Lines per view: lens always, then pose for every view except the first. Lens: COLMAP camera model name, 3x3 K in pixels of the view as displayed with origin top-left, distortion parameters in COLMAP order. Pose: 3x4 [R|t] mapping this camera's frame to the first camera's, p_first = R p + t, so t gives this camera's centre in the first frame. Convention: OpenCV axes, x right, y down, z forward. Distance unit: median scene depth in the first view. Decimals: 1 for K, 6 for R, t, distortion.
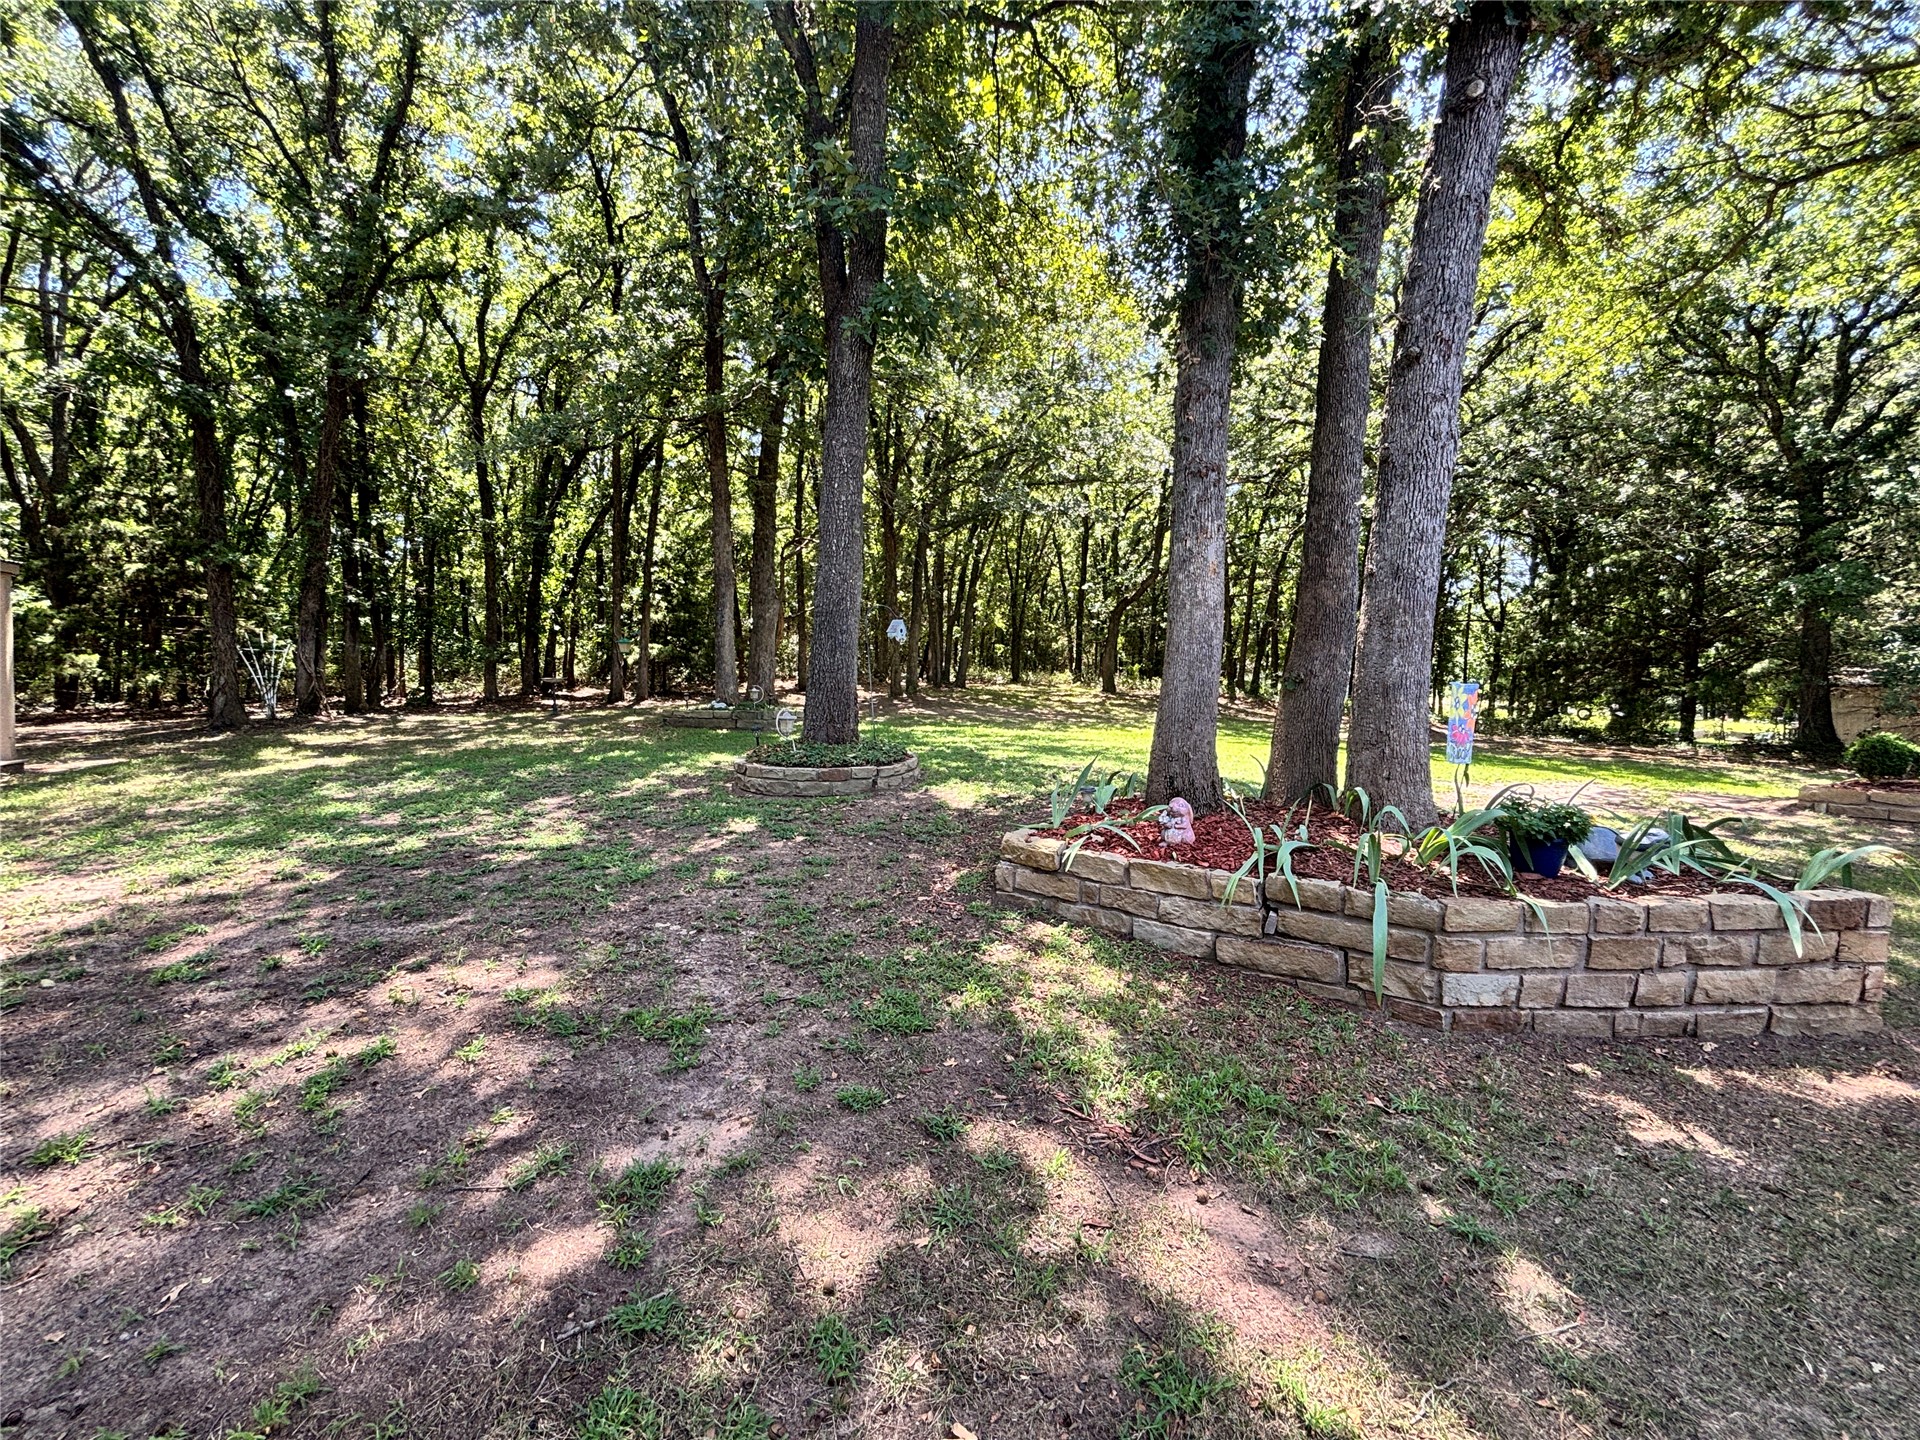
lens RADIAL K [[774.3, 0, 962.5], [0, 774.3, 728.0], [0, 0, 1]] dist [0.004878, -0.000924]
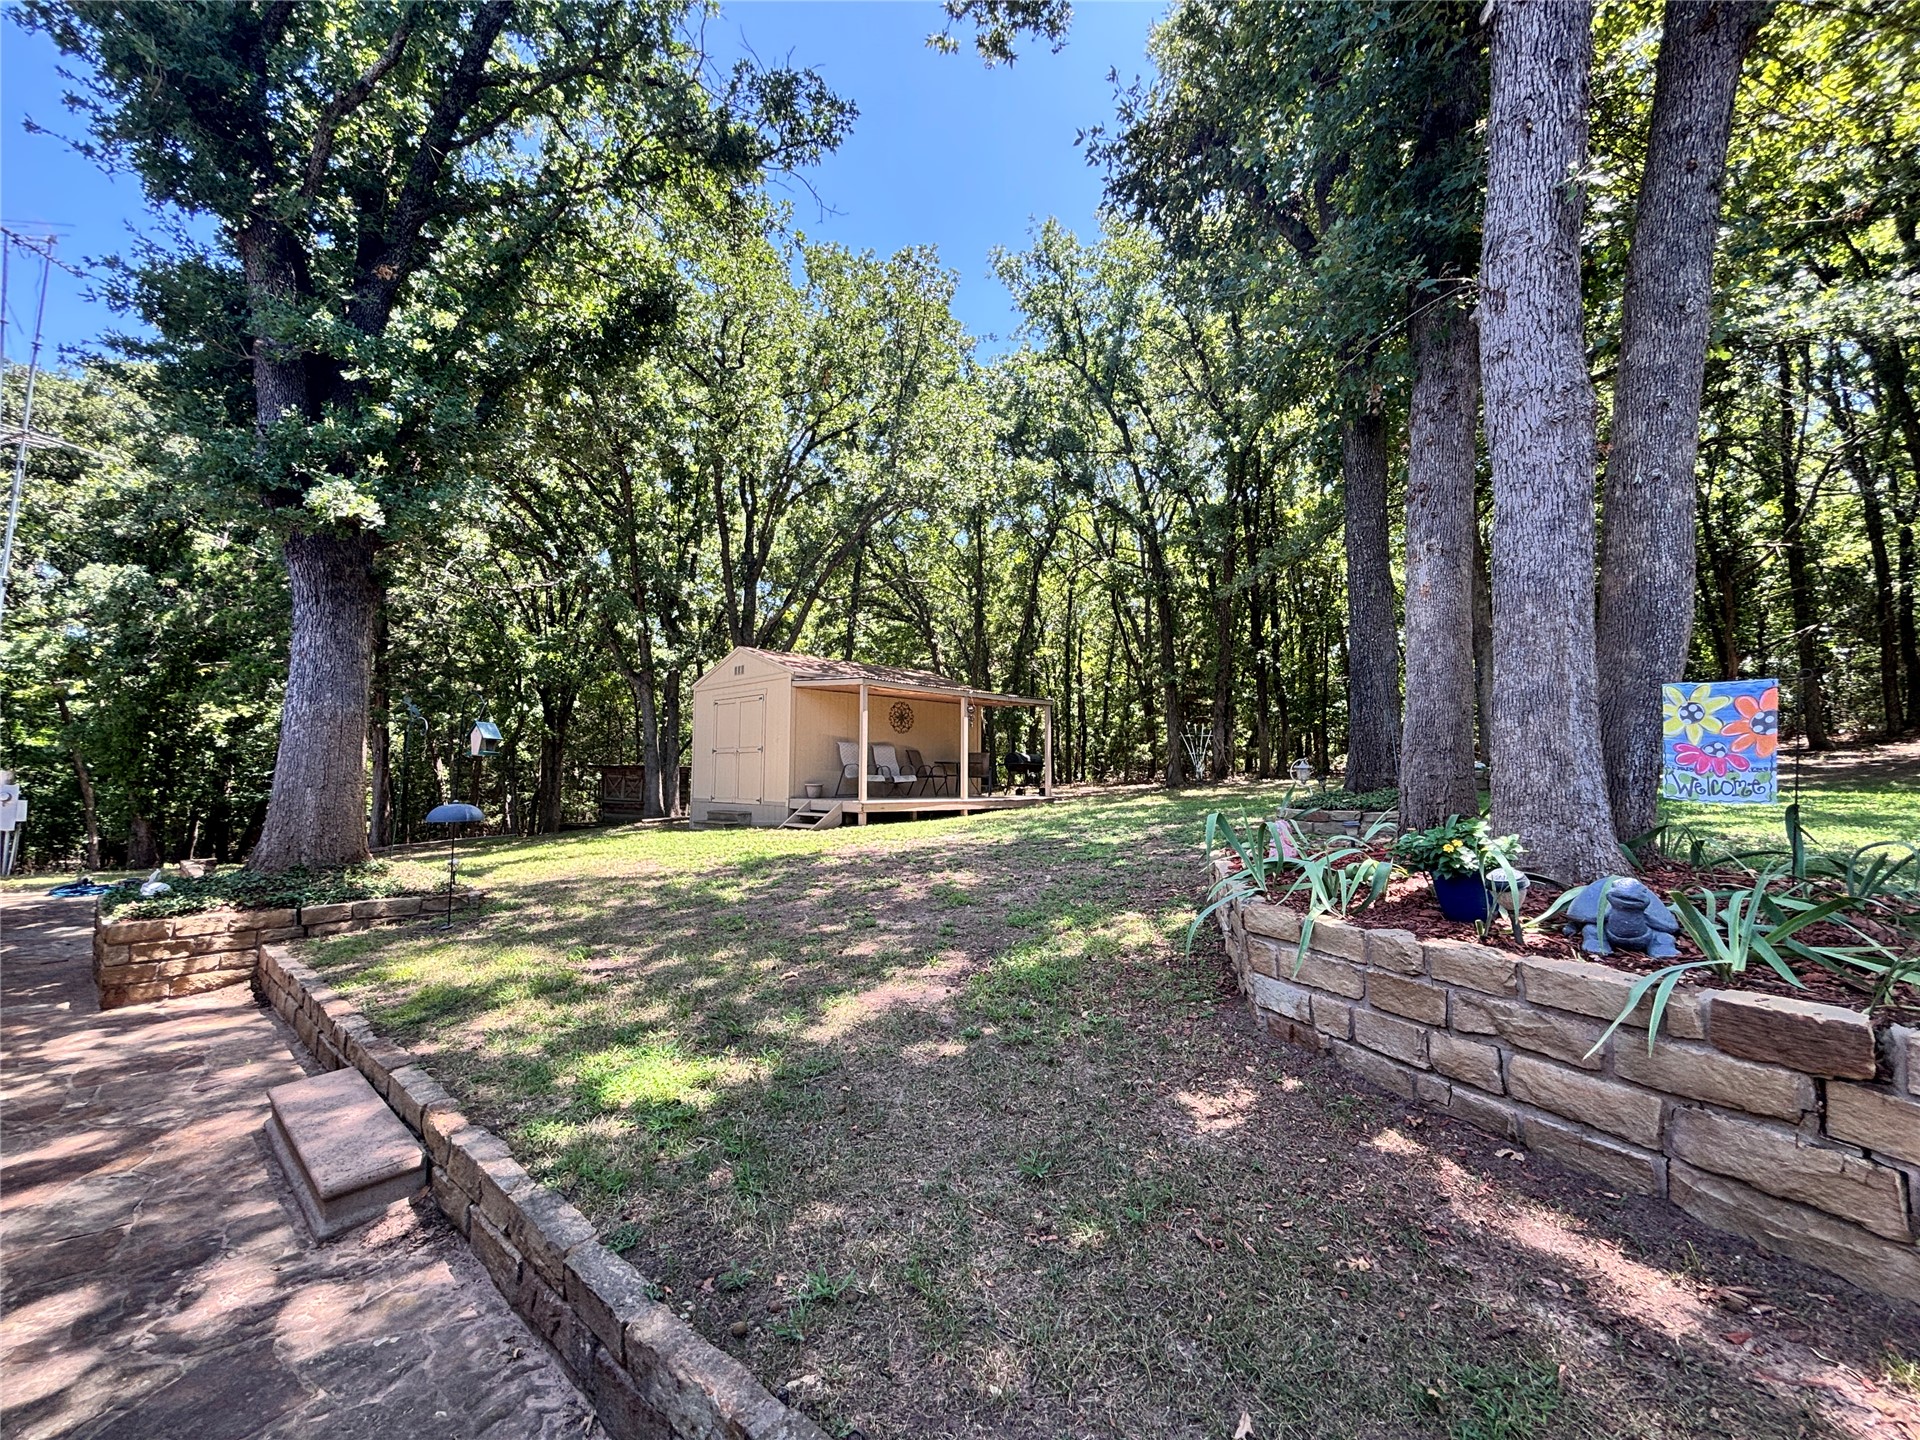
lens RADIAL K [[768.7, 0, 960.0], [0, 768.7, 720.0], [0, 0, 1]] dist [0.021036, -0.007082]
pose [[0.353719, -0.081187, -0.931822, 1.598670], [-0.018631, 0.995417, -0.093800, 0.077563], [0.935166, 0.050539, 0.350585, 0.234154]]
